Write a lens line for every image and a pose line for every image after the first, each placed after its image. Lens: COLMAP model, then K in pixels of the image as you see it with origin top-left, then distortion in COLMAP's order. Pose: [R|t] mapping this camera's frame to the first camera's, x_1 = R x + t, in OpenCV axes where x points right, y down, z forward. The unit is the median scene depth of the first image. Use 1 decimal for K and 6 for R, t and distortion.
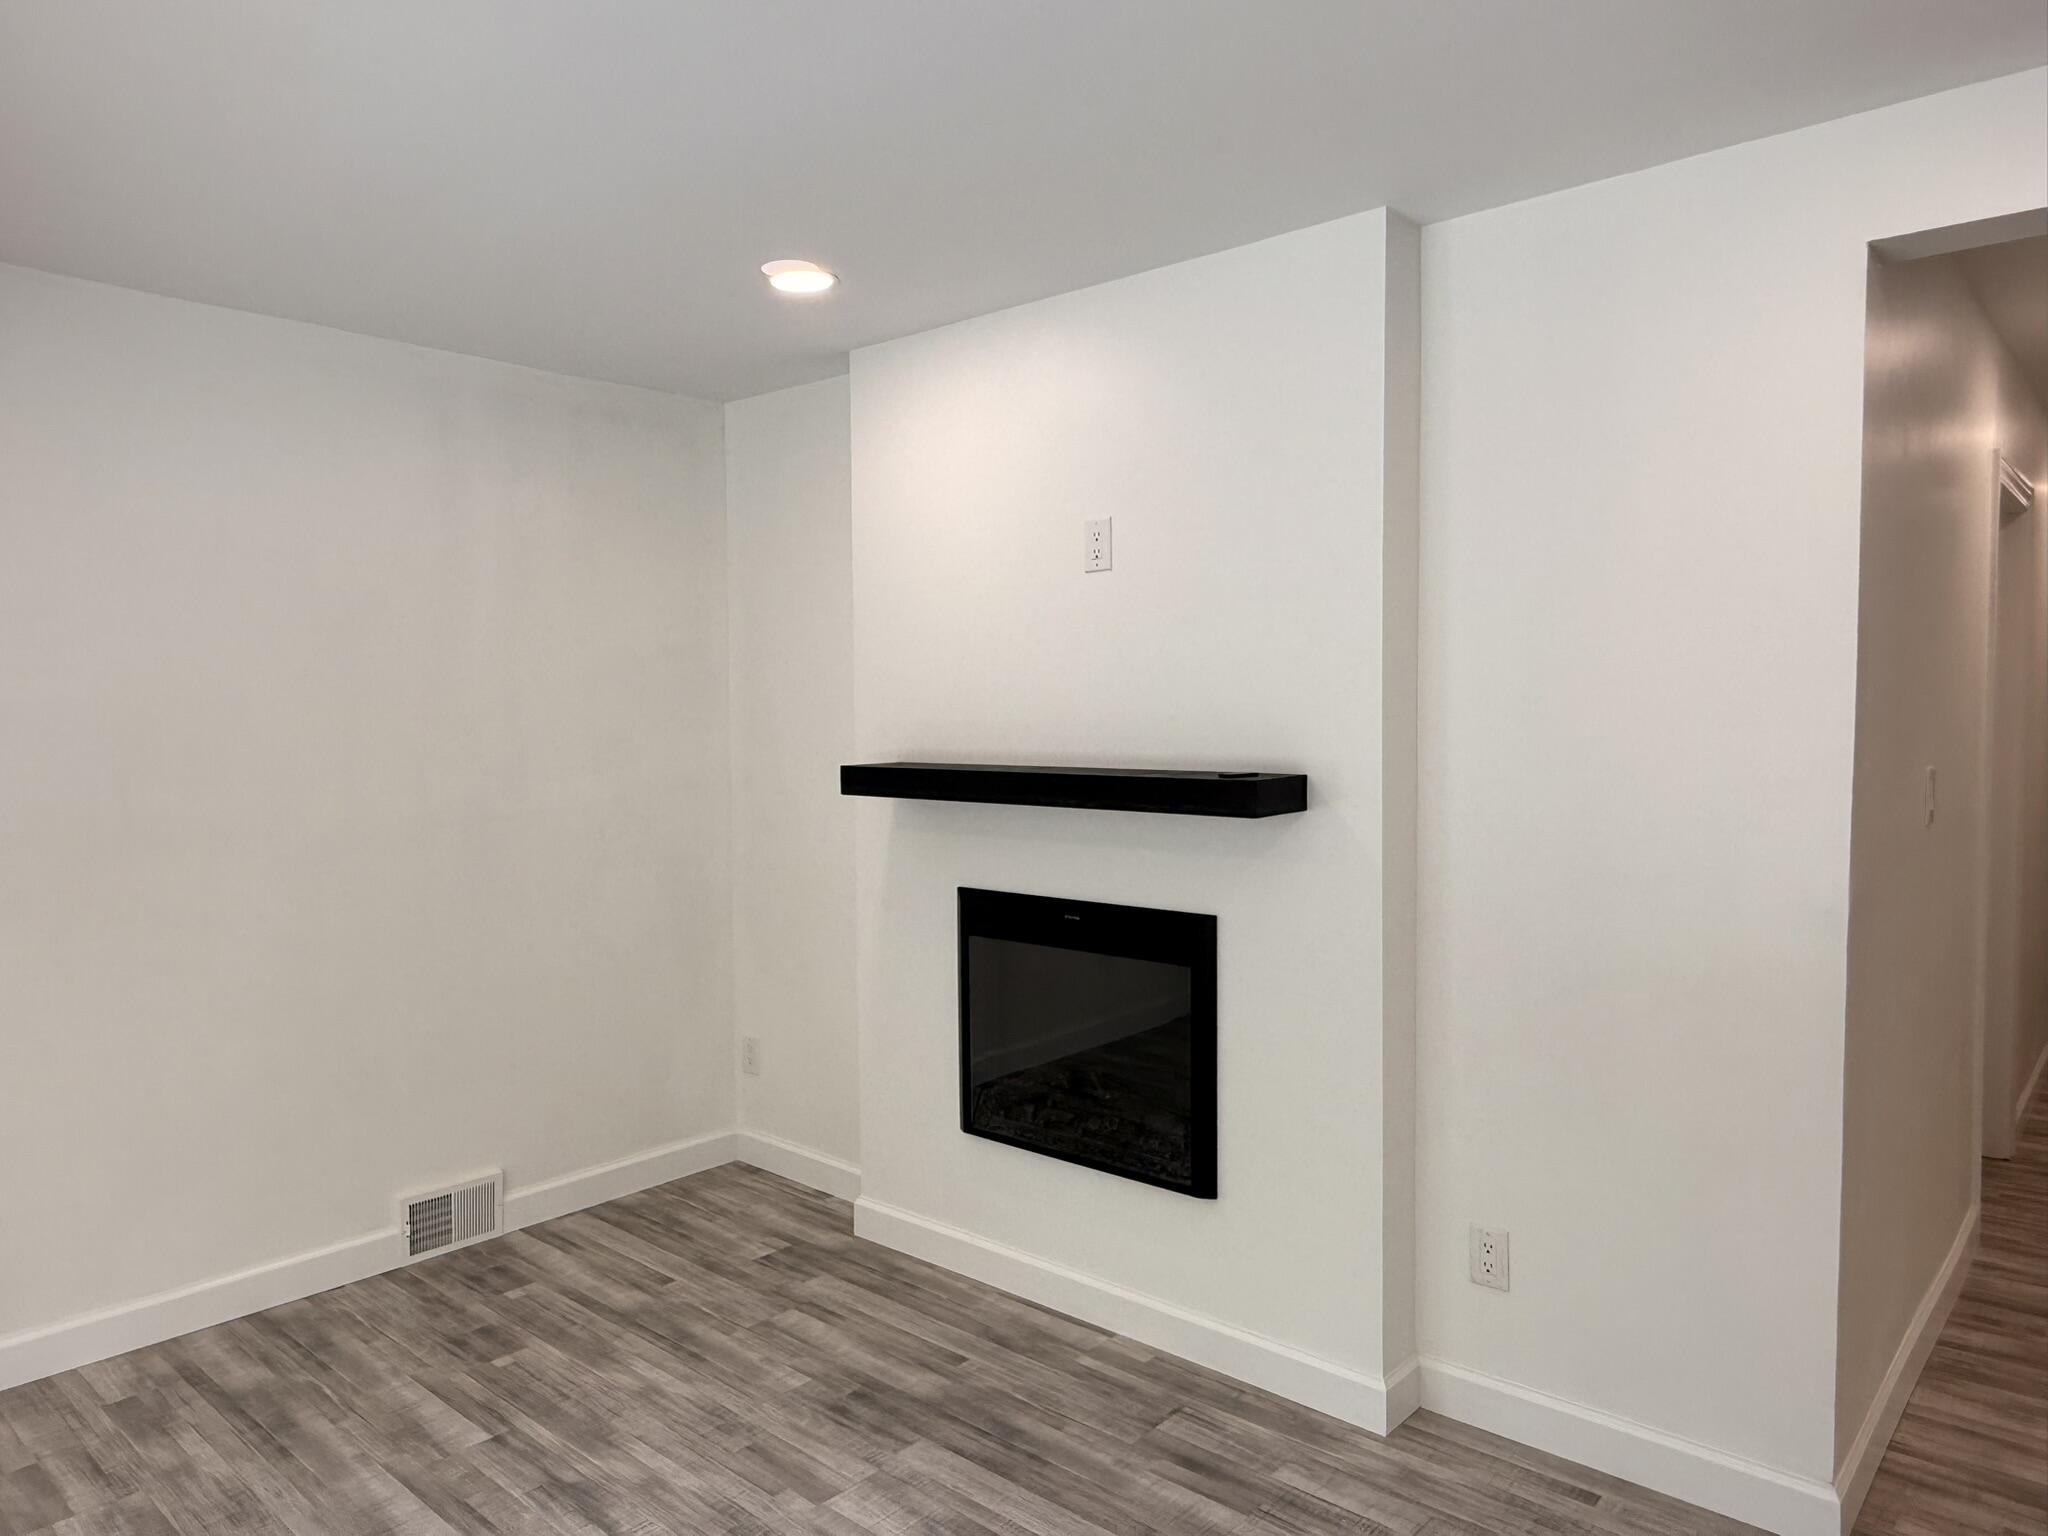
lens RADIAL K [[1341.9, 0, 1023.4], [0, 1341.9, 768.6], [0, 0, 1]] dist [-0.007890, 0.003943]
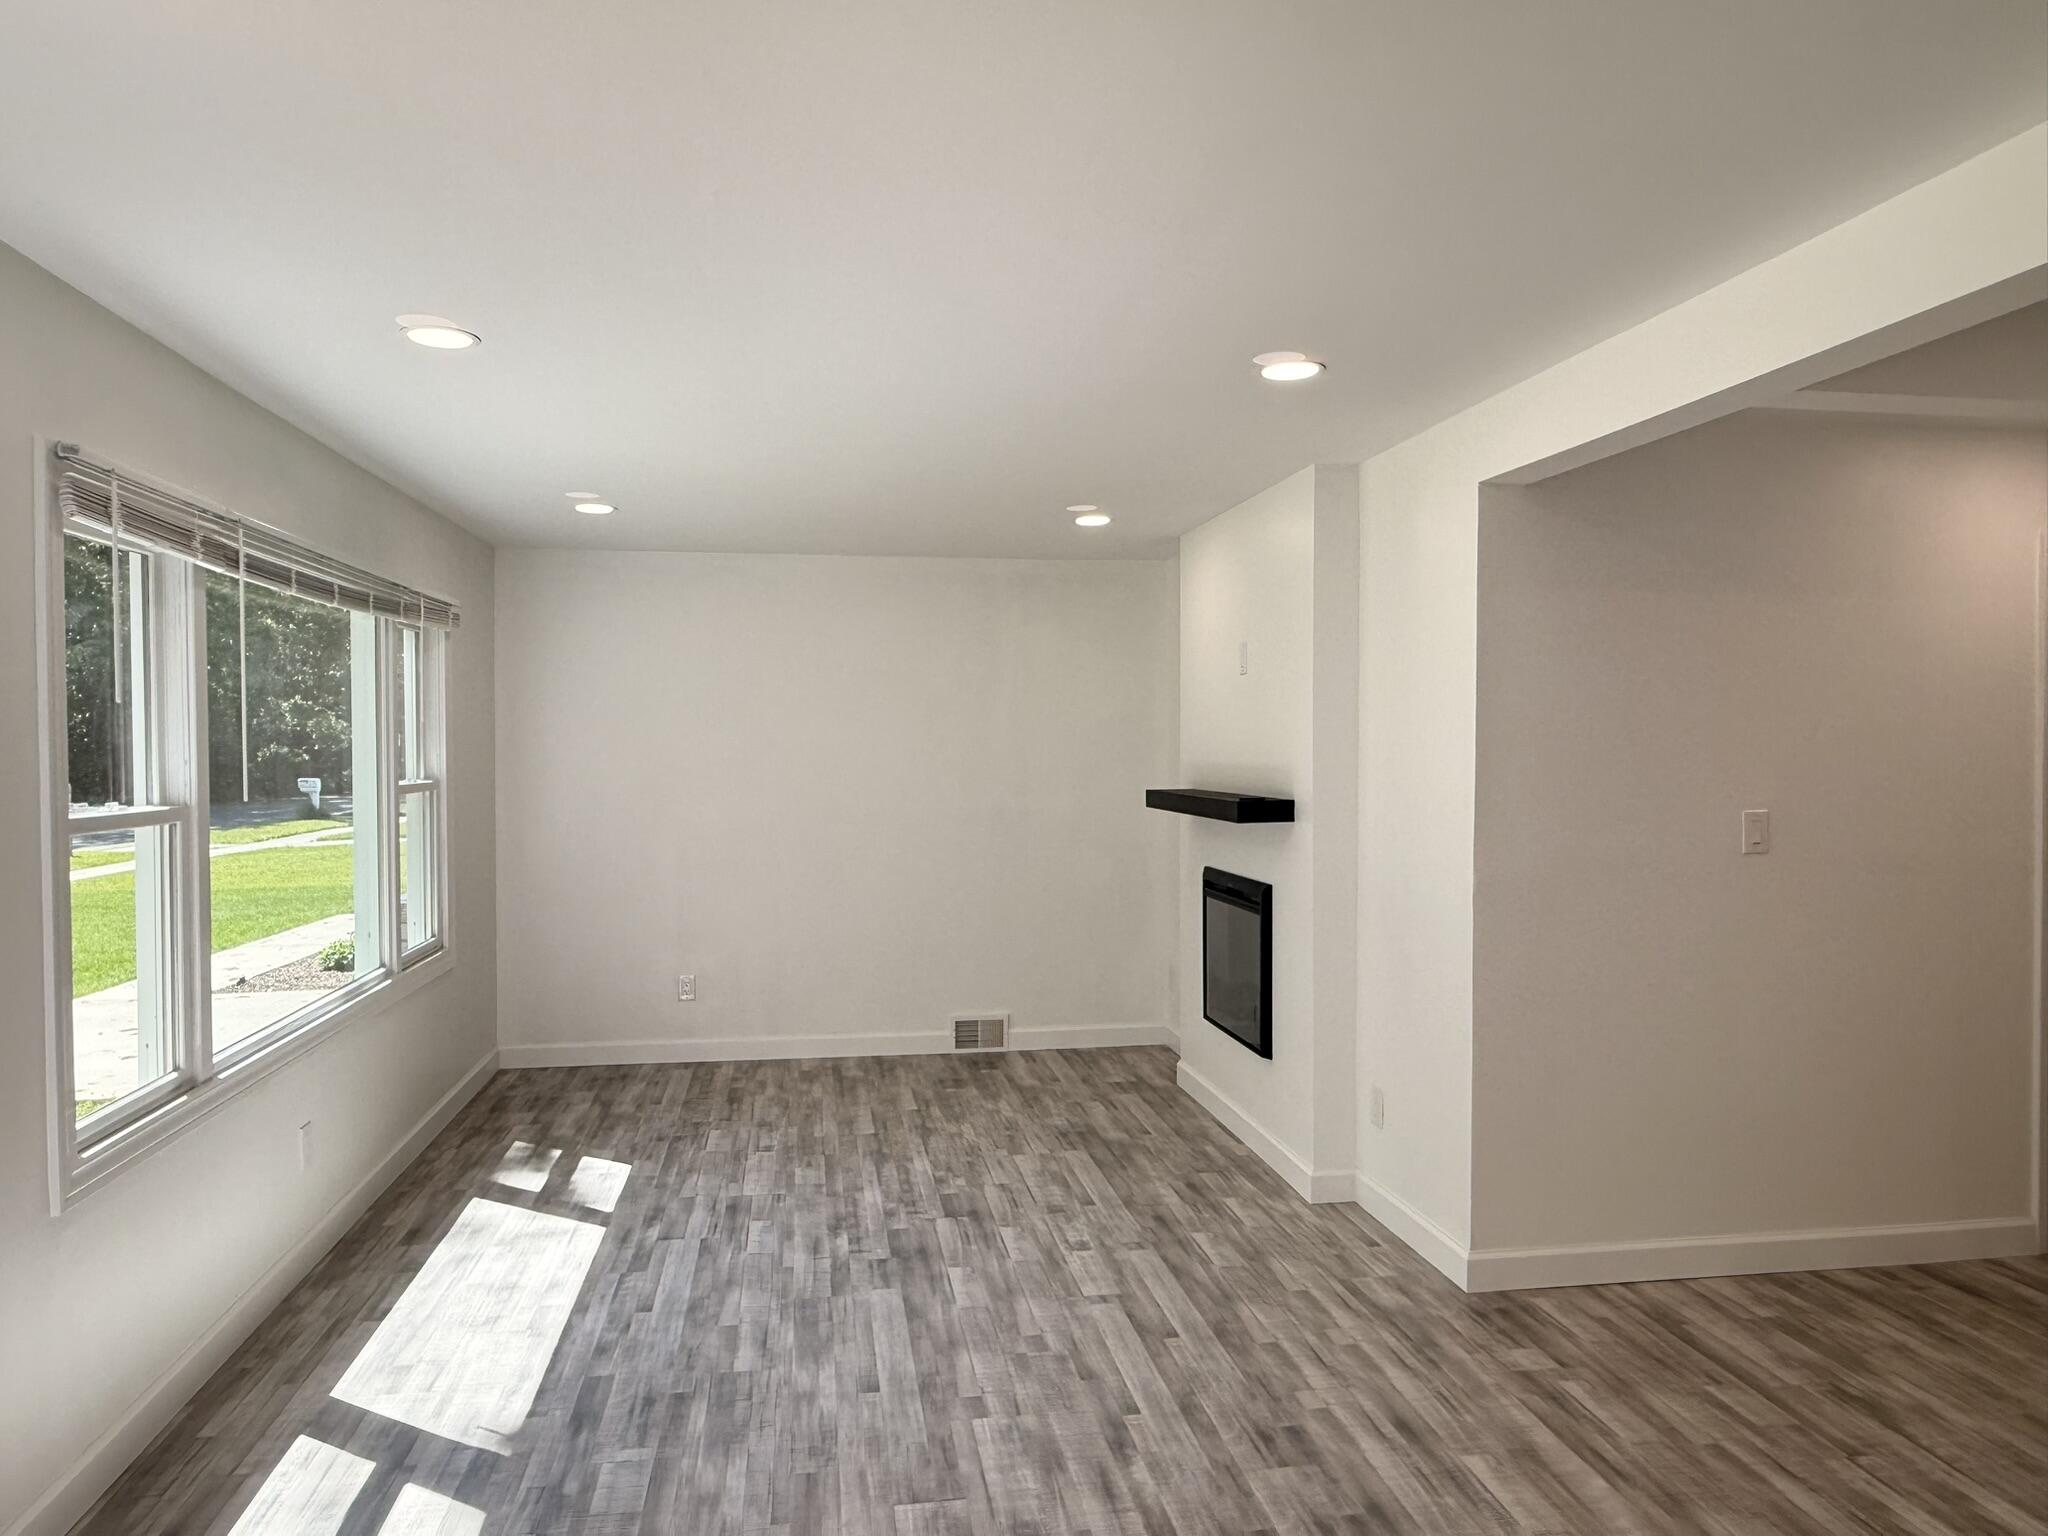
lens RADIAL K [[1341.9, 0, 1024.3], [0, 1341.9, 767.6], [0, 0, 1]] dist [-0.007890, 0.003943]
pose [[0.774736, 0.015033, -0.632106, 0.914246], [-0.031550, 0.999391, -0.014902, -0.000290], [0.631497, 0.031488, 0.774739, -0.455562]]
